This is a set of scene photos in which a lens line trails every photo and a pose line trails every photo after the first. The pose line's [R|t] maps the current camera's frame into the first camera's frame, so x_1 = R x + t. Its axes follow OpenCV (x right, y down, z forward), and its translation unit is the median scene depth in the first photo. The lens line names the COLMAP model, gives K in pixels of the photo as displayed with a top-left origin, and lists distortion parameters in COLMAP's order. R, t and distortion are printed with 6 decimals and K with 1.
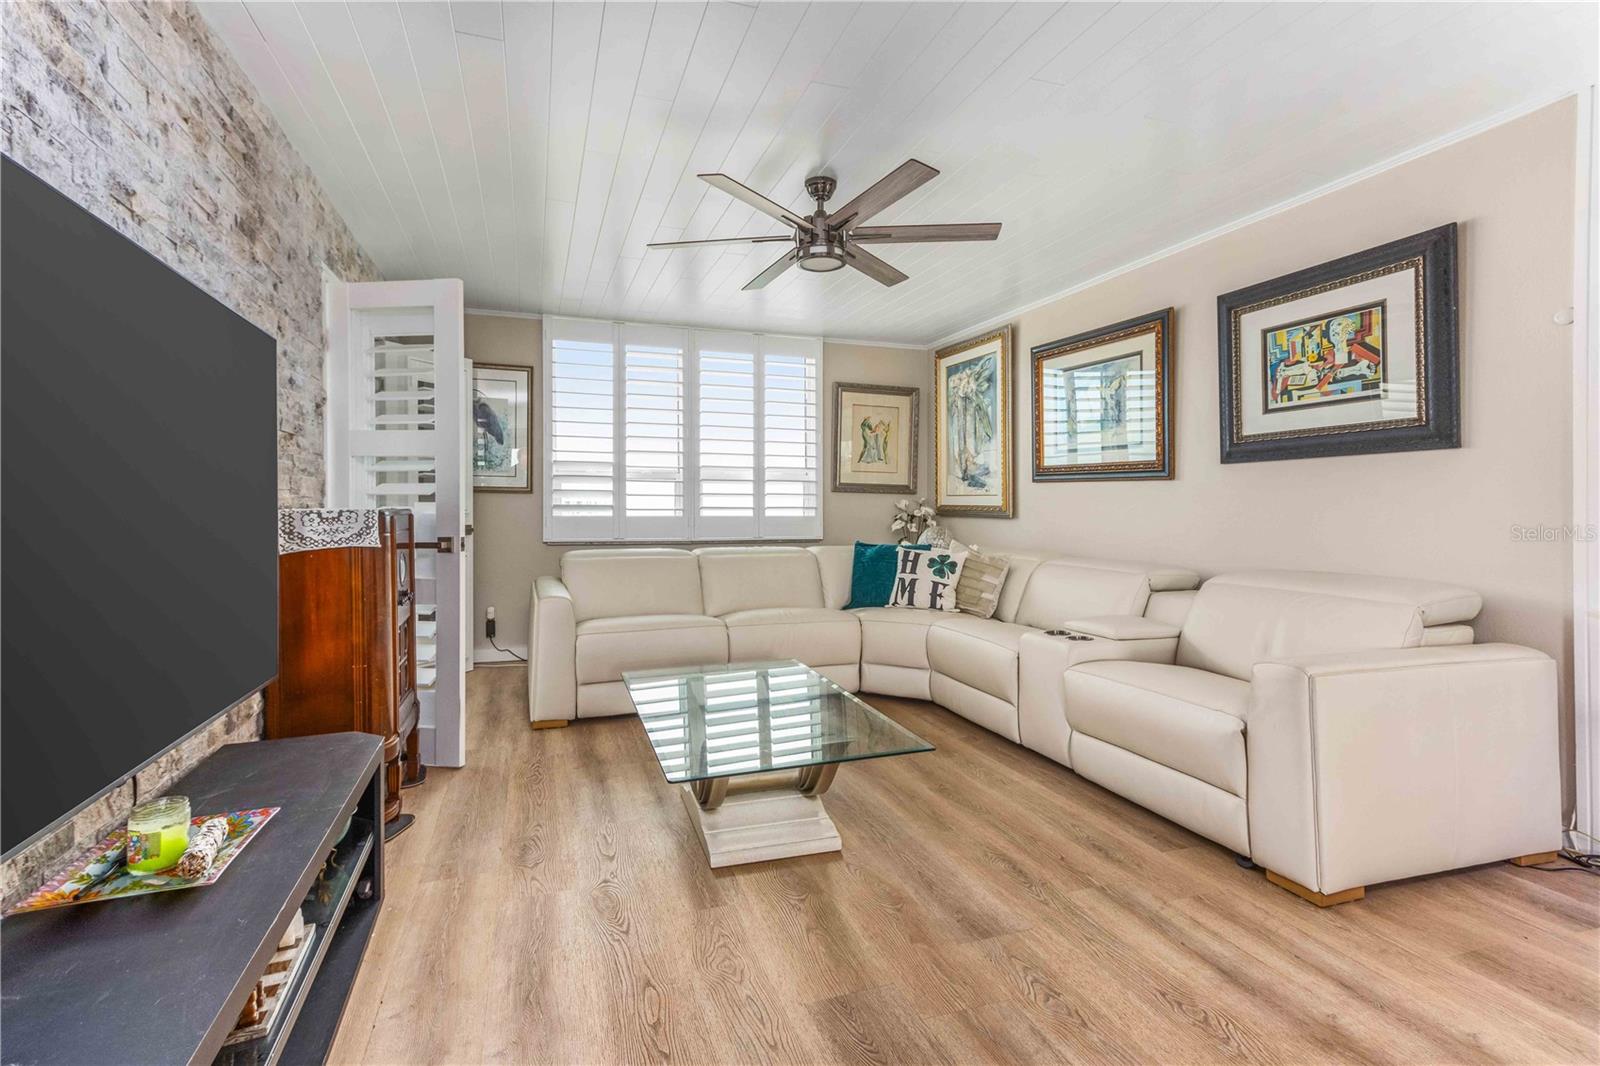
lens RADIAL K [[745.8, 0, 789.6], [0, 745.8, 501.9], [0, 0, 1]] dist [0.015465, 0.001260]
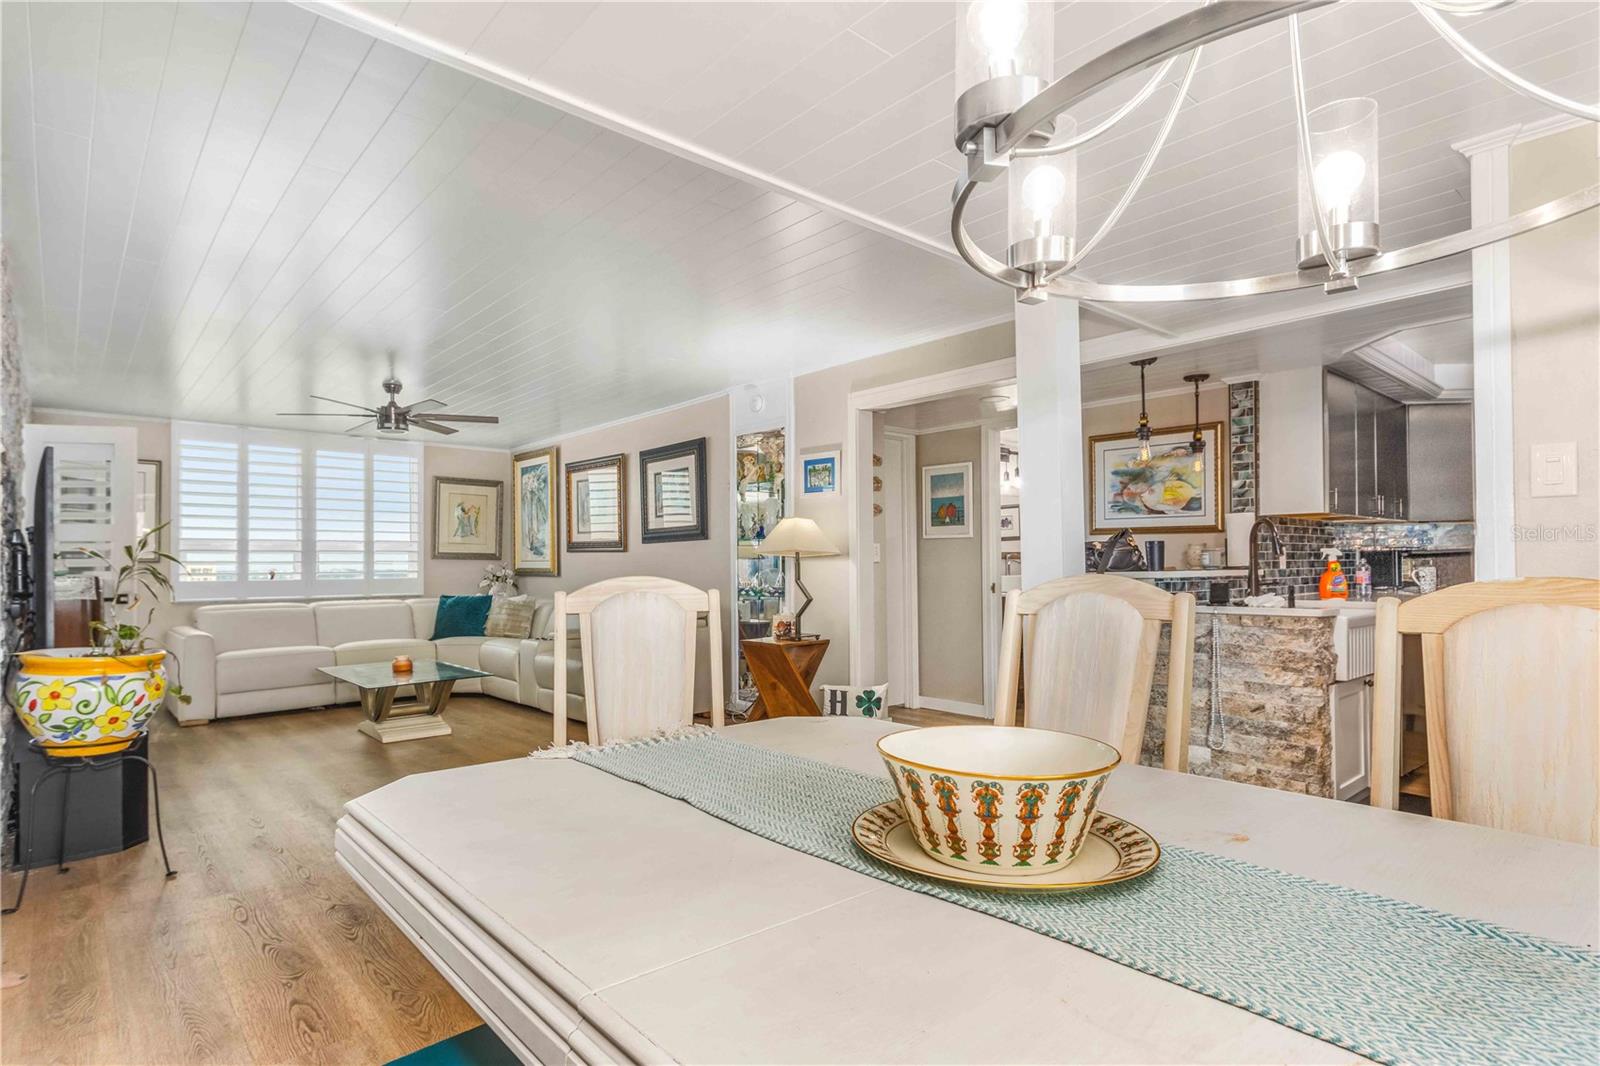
lens RADIAL K [[803.7, 0, 773.1], [0, 803.7, 546.3], [0, 0, 1]] dist [0.008615, 0.001388]
pose [[0.926596, -0.002683, 0.376050, 0.109969], [0.010649, 0.999761, -0.019107, -0.003271], [-0.375909, 0.021709, 0.926402, -0.744809]]
